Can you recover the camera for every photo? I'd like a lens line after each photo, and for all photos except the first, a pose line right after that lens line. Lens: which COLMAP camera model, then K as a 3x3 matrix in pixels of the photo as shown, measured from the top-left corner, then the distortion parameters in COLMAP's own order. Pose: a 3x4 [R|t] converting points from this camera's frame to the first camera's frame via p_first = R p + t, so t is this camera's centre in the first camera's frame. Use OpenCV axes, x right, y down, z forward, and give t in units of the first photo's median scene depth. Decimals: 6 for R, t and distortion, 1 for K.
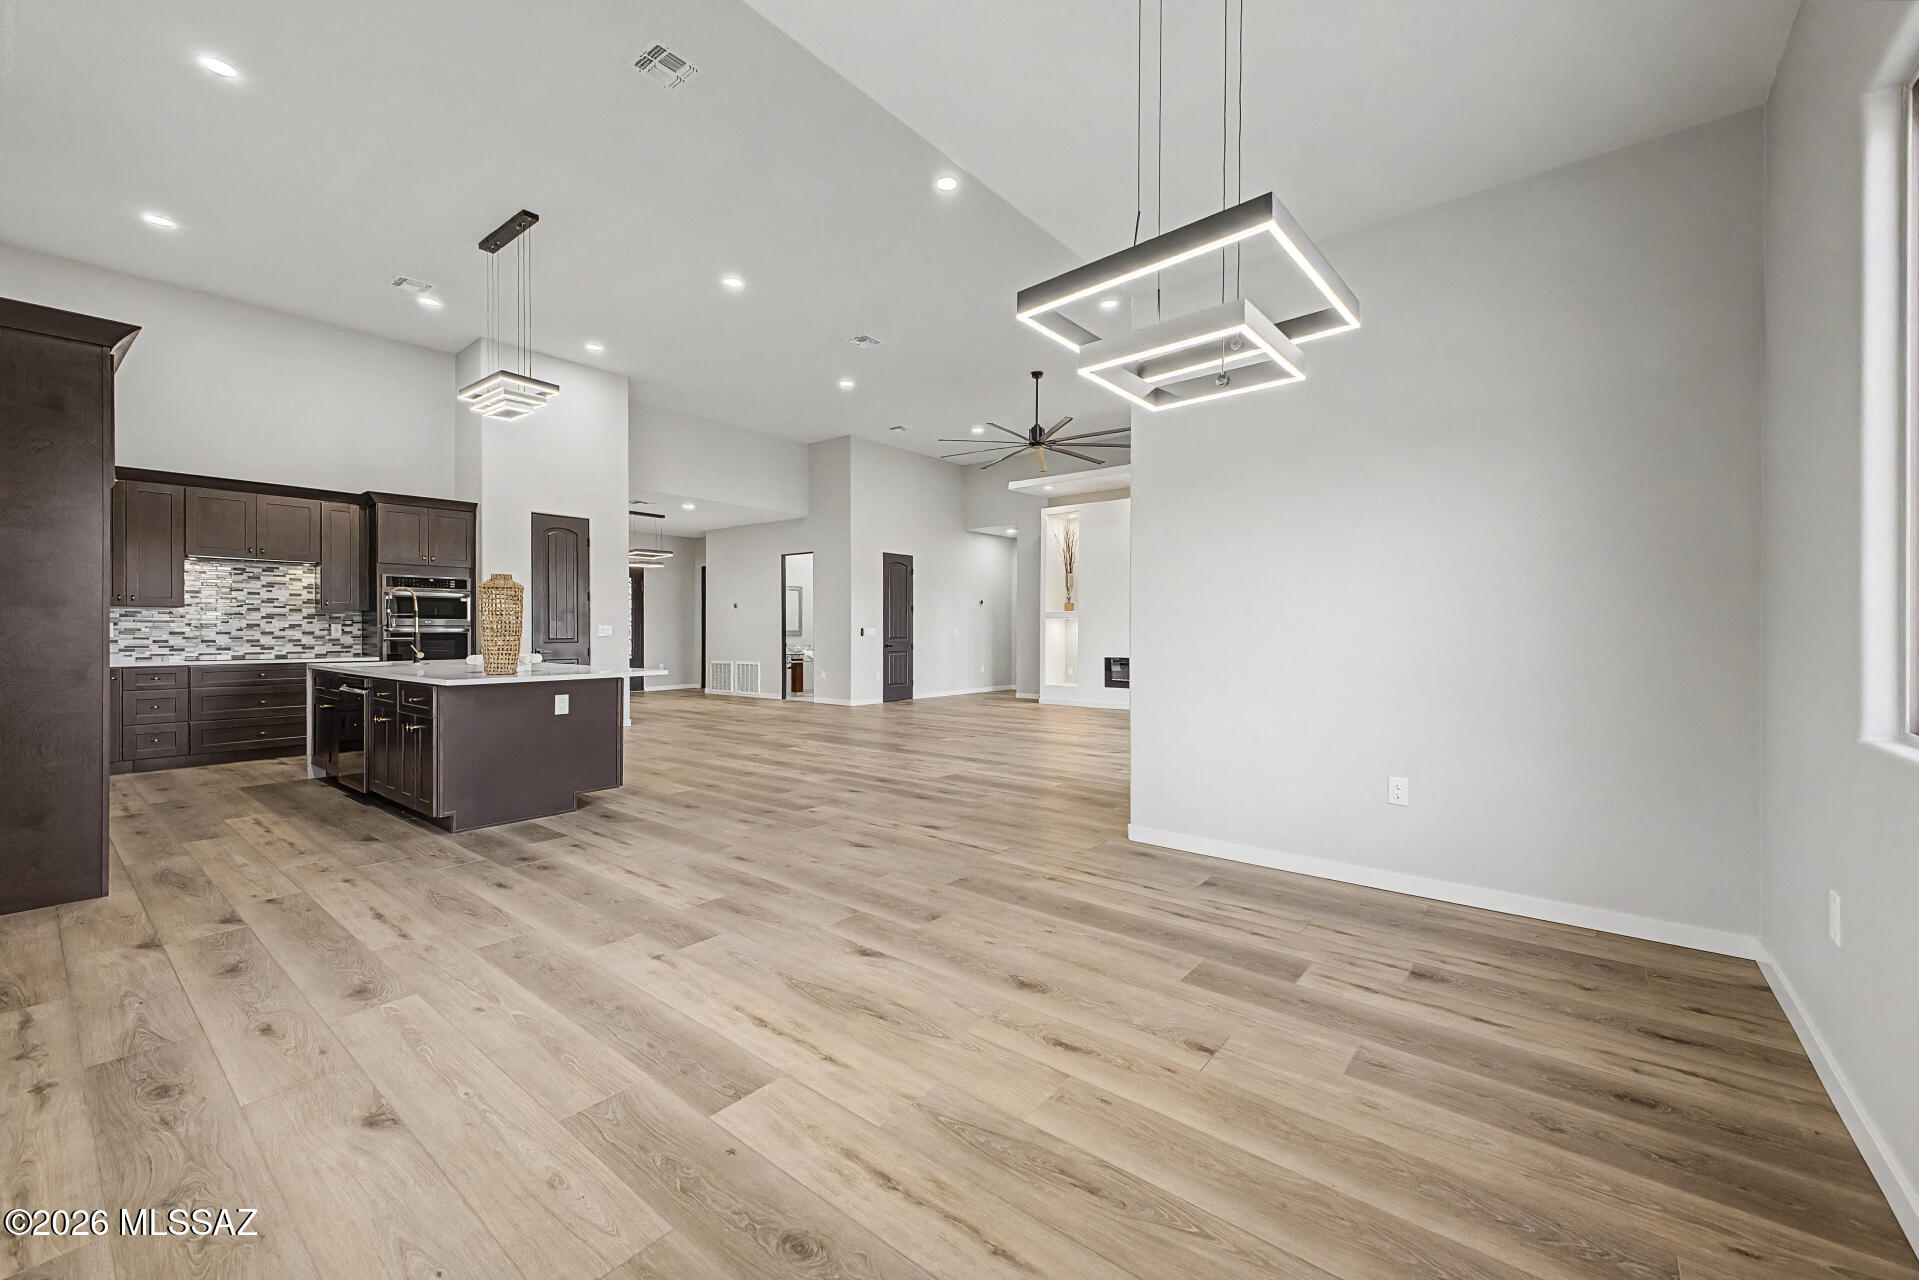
lens RADIAL K [[765.1, 0, 954.4], [0, 765.1, 636.2], [0, 0, 1]] dist [0.012886, -0.003368]
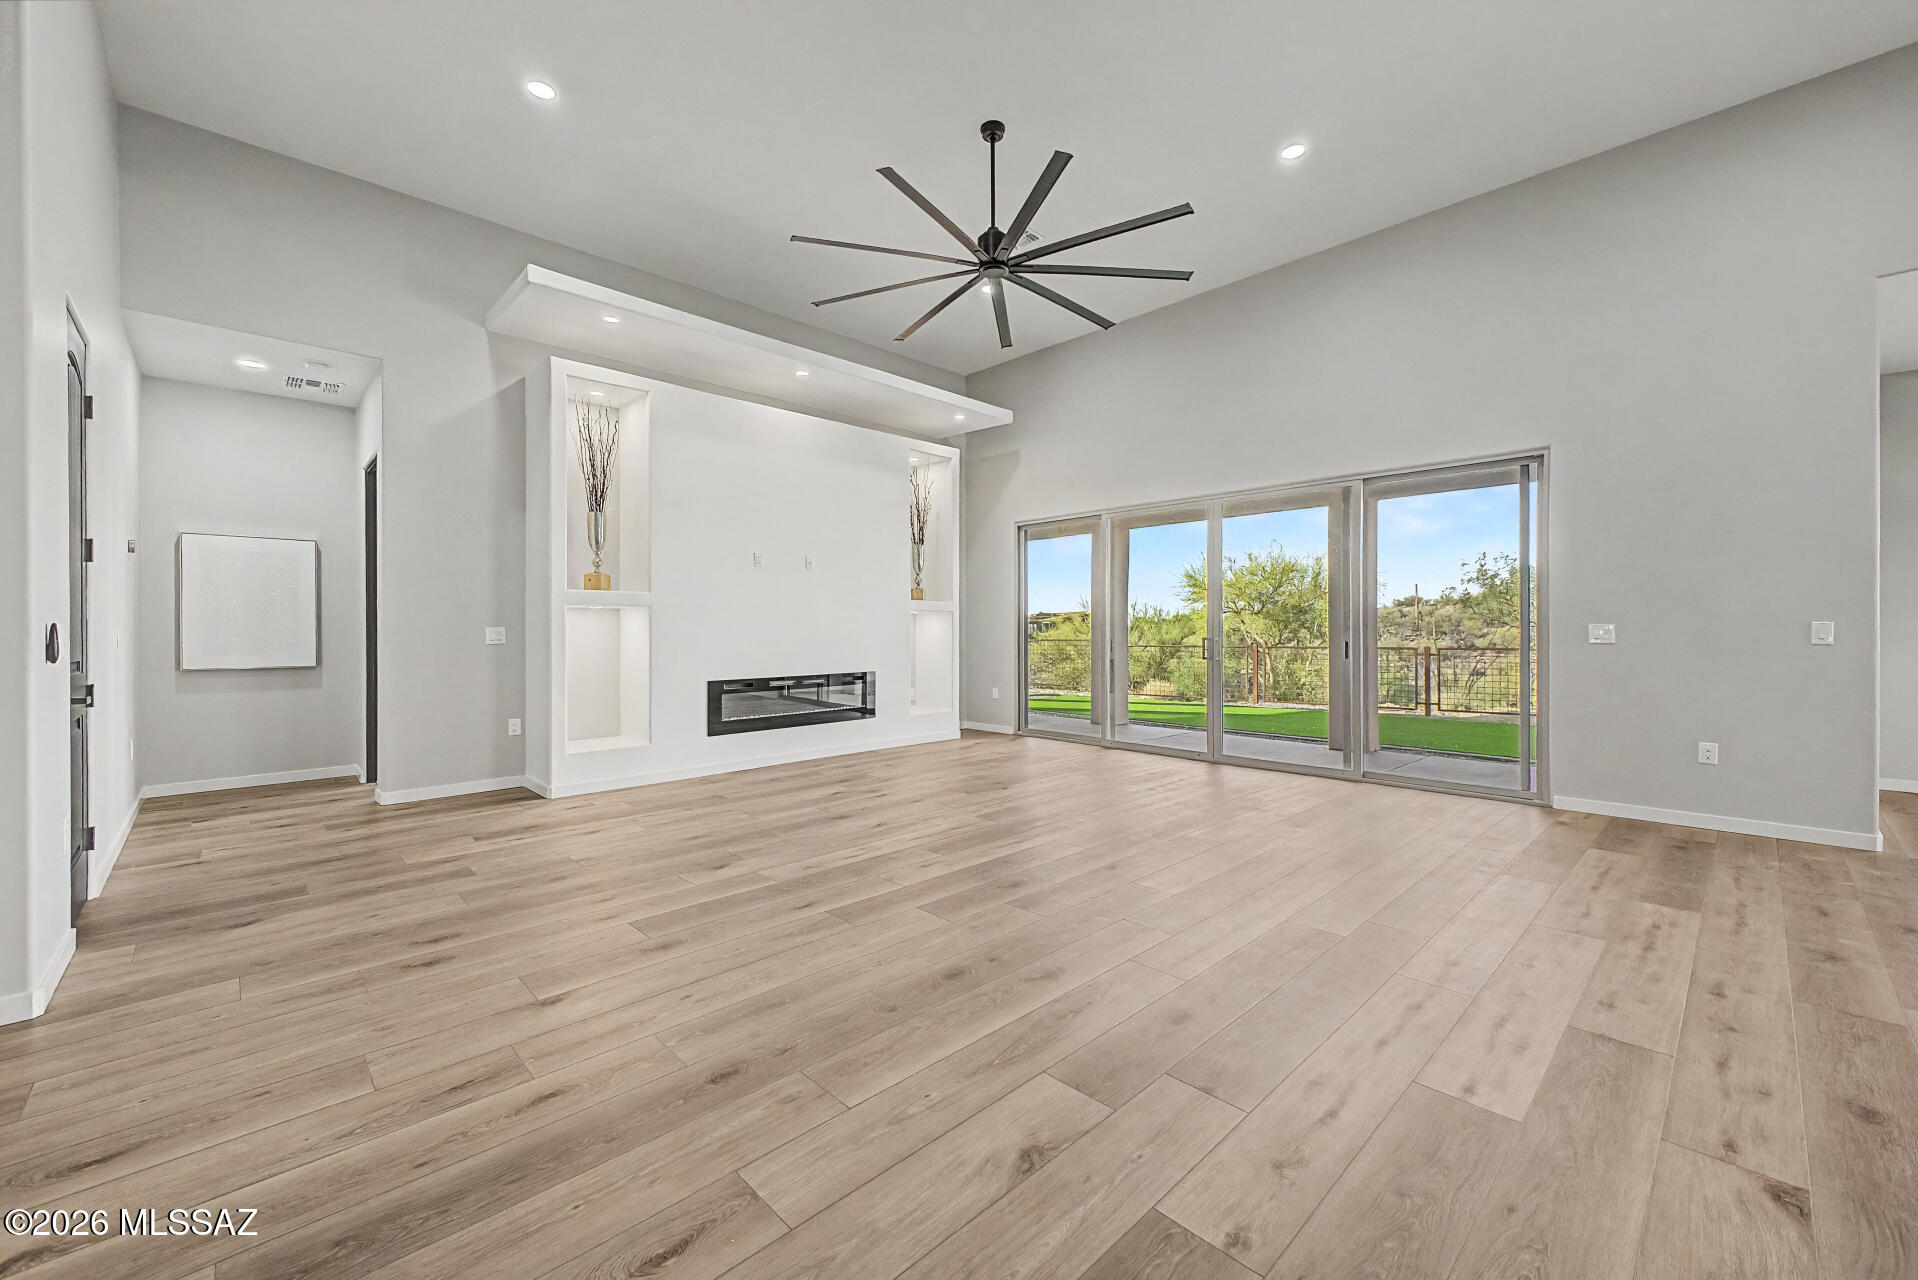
lens RADIAL K [[764.7, 0, 945.8], [0, 764.7, 634.5], [0, 0, 1]] dist [0.012886, -0.003368]
pose [[0.111384, -0.006673, 0.993755, -0.436365], [0.007114, 0.999957, 0.005917, -0.008999], [-0.993752, 0.006411, 0.111427, 1.061961]]
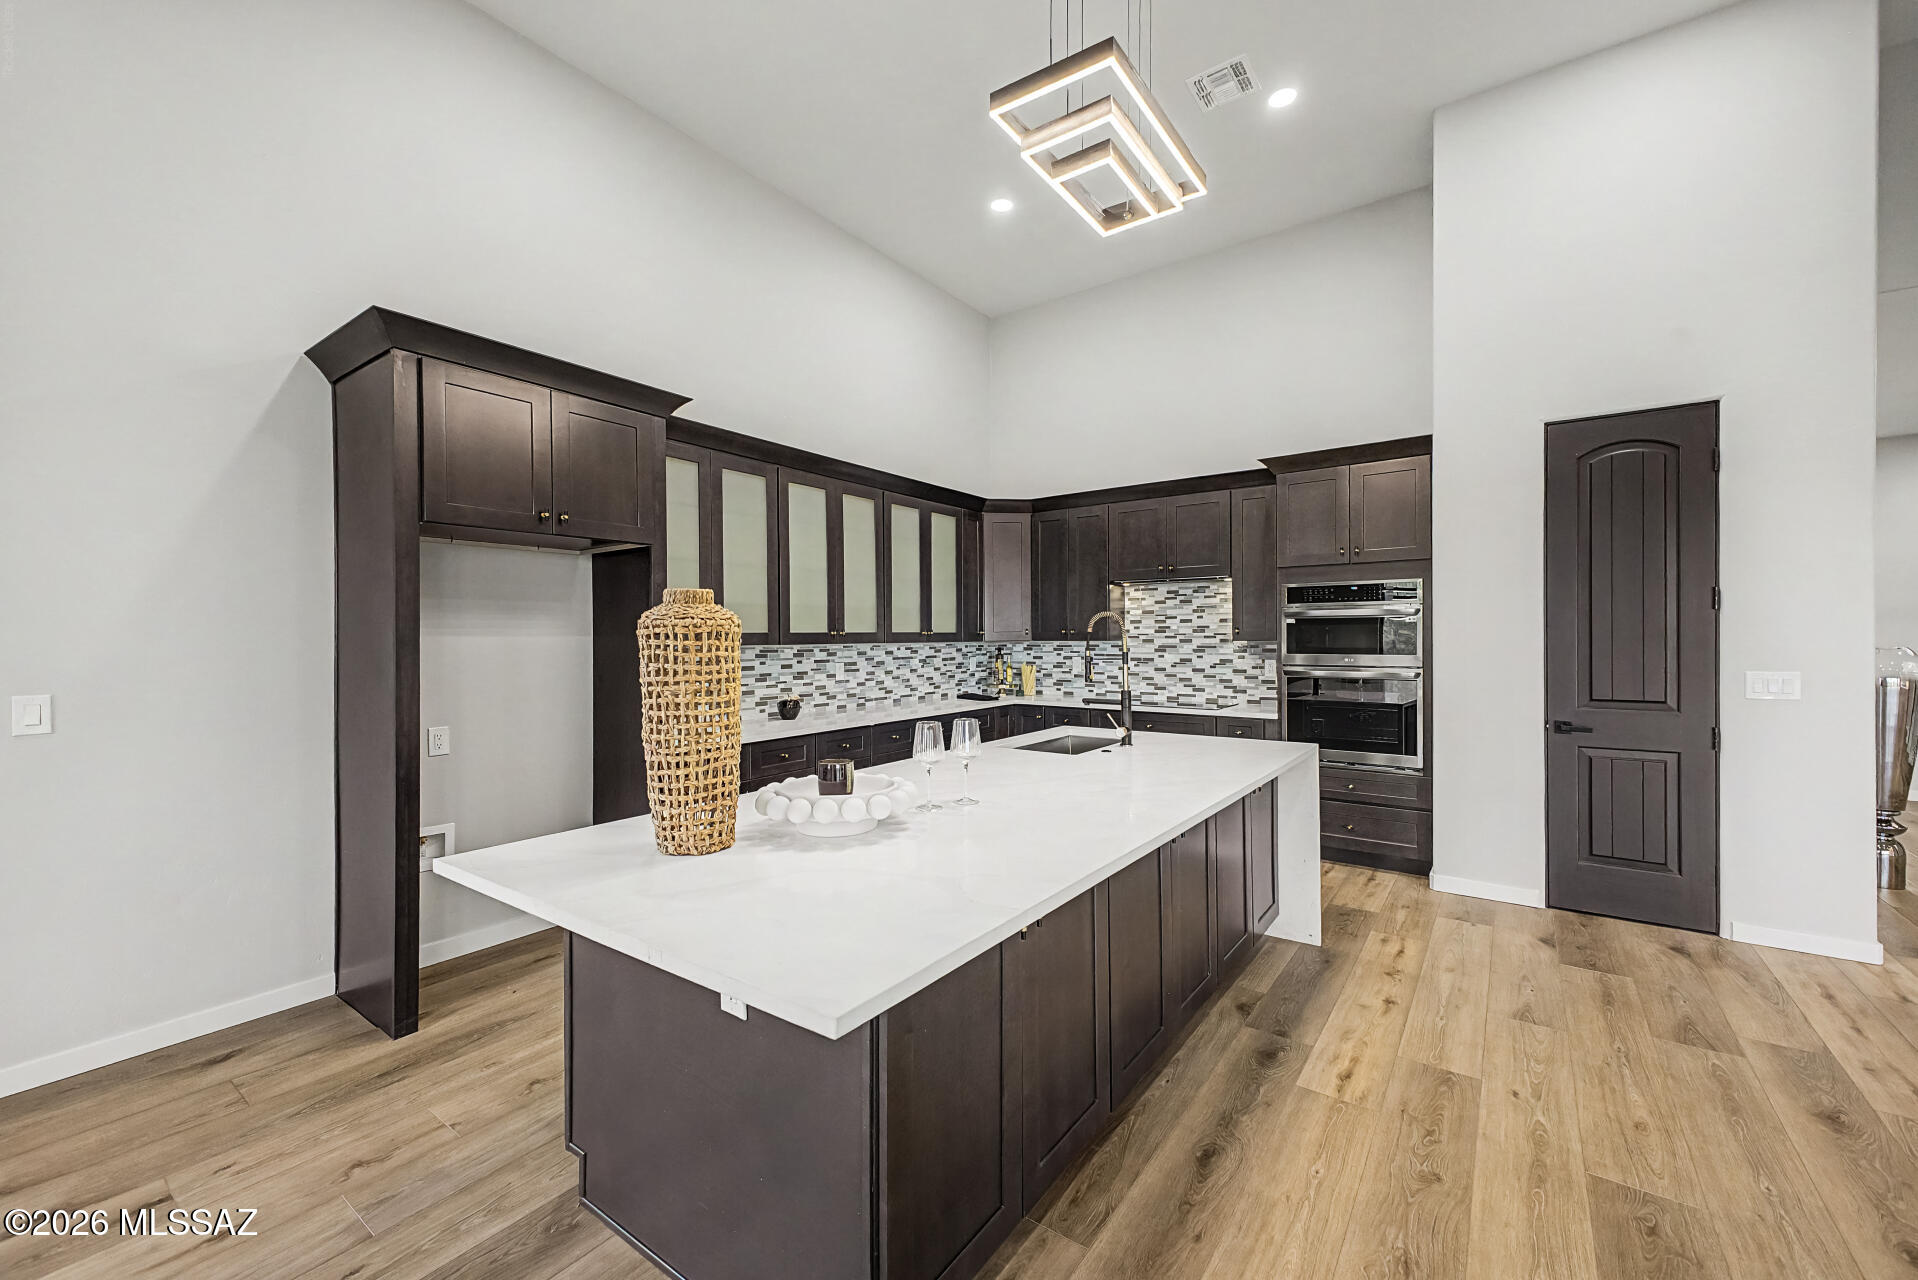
lens RADIAL K [[764.7, 0, 943.3], [0, 764.7, 637.6], [0, 0, 1]] dist [0.012886, -0.003368]
pose [[0.056899, -0.001949, -0.998378, -0.110586], [-0.002305, 0.999995, -0.002083, -0.032120], [0.998377, 0.002420, 0.056894, 0.632903]]
